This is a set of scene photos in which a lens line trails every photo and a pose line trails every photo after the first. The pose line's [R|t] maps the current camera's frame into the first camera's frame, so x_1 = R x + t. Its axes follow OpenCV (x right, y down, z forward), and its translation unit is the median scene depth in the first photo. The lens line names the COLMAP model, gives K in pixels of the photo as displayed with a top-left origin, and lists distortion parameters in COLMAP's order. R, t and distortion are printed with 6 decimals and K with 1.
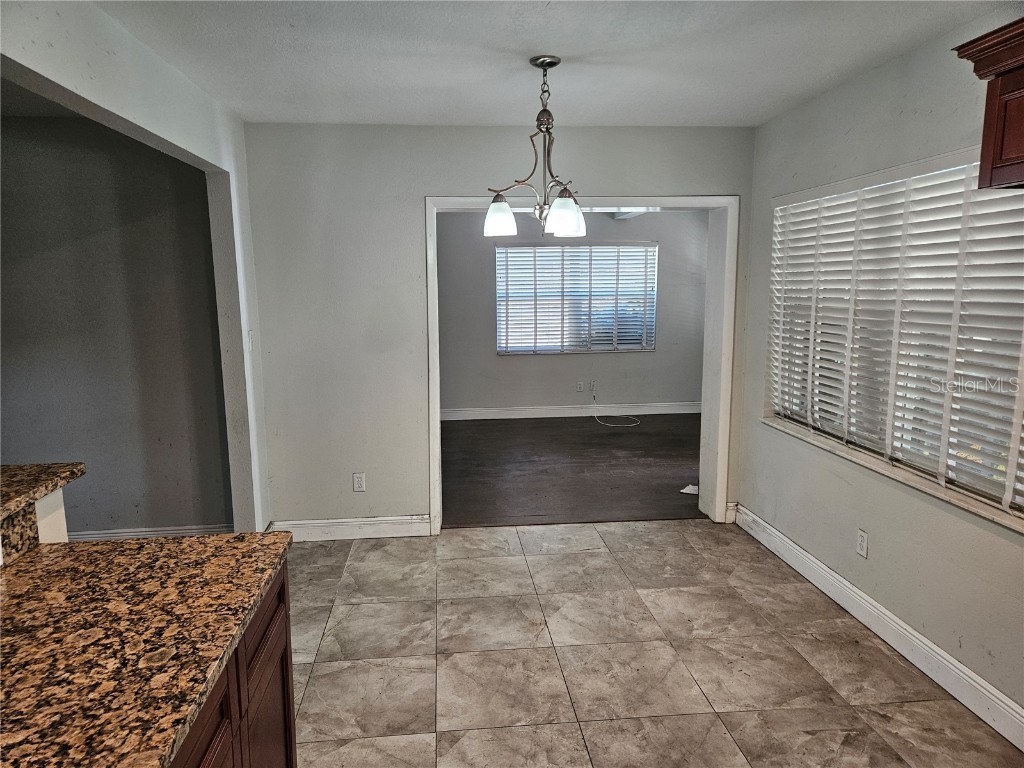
lens RADIAL K [[683.5, 0, 505.4], [0, 683.5, 382.7], [0, 0, 1]] dist [0.087868, -0.074368]
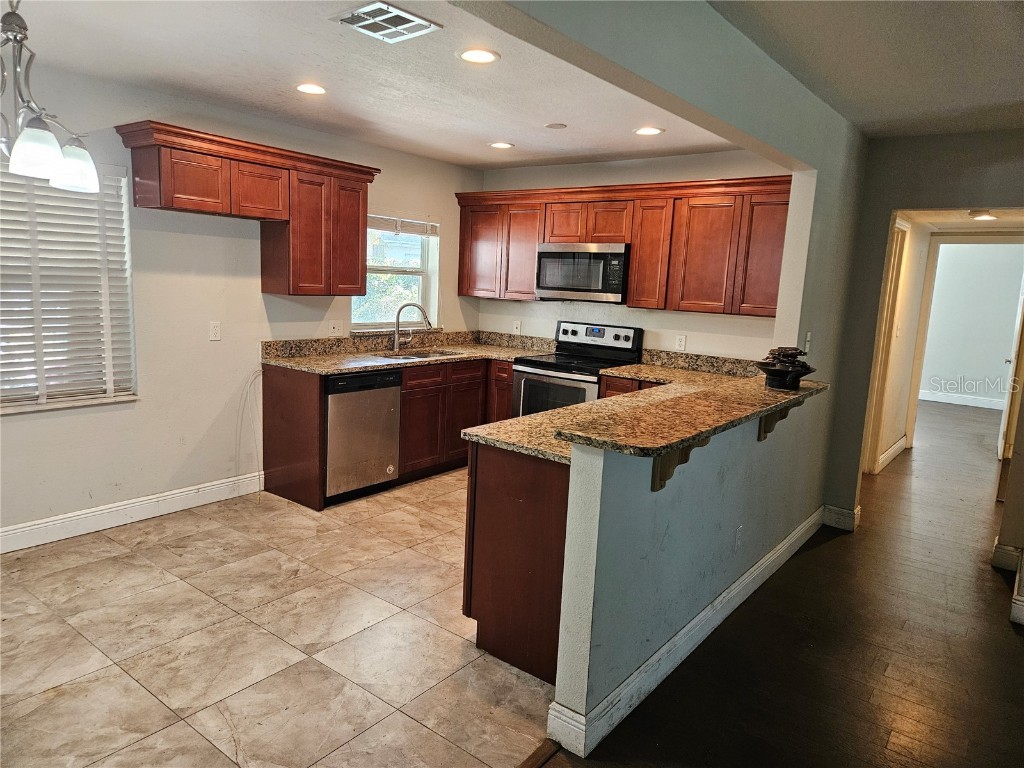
lens RADIAL K [[683.5, 0, 505.4], [0, 683.5, 382.7], [0, 0, 1]] dist [0.087868, -0.074368]
pose [[-0.720966, -0.131161, 0.680445, -1.525774], [0.061508, 0.965937, 0.251362, -0.285463], [-0.690236, 0.223076, -0.688340, 2.133561]]
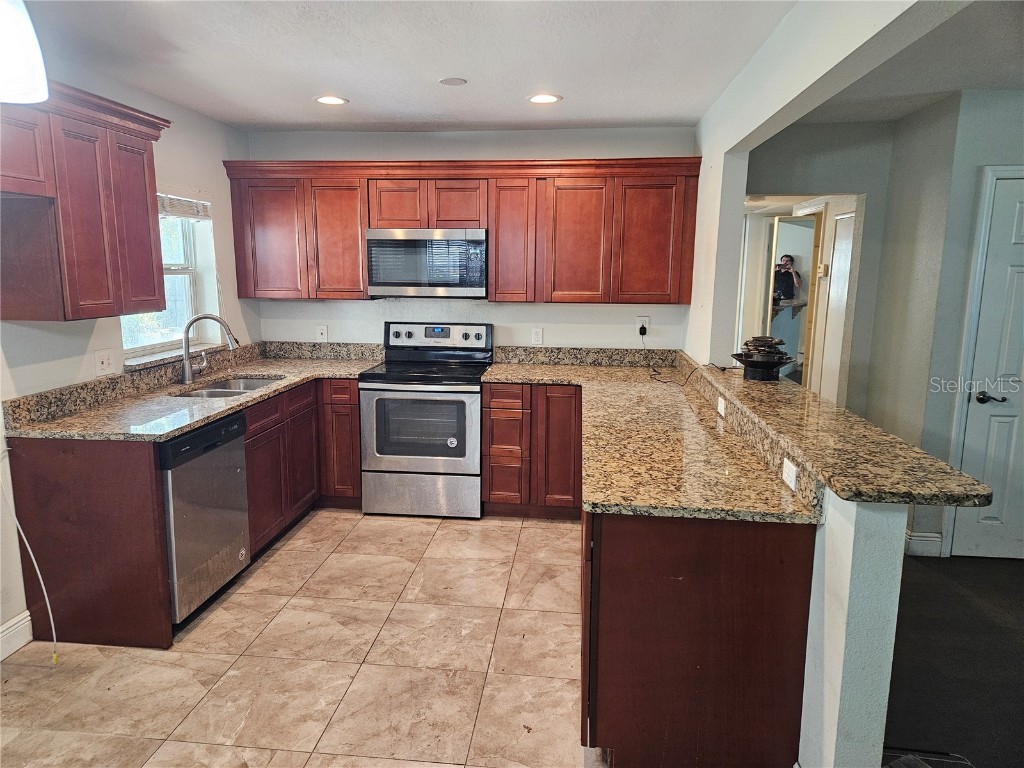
lens RADIAL K [[684.1, 0, 500.9], [0, 684.1, 383.5], [0, 0, 1]] dist [0.086396, -0.074545]
pose [[-0.977519, -0.033499, 0.208171, -0.436803], [0.032668, 0.951315, 0.306485, -0.324046], [-0.208303, 0.306396, -0.928833, 2.159445]]
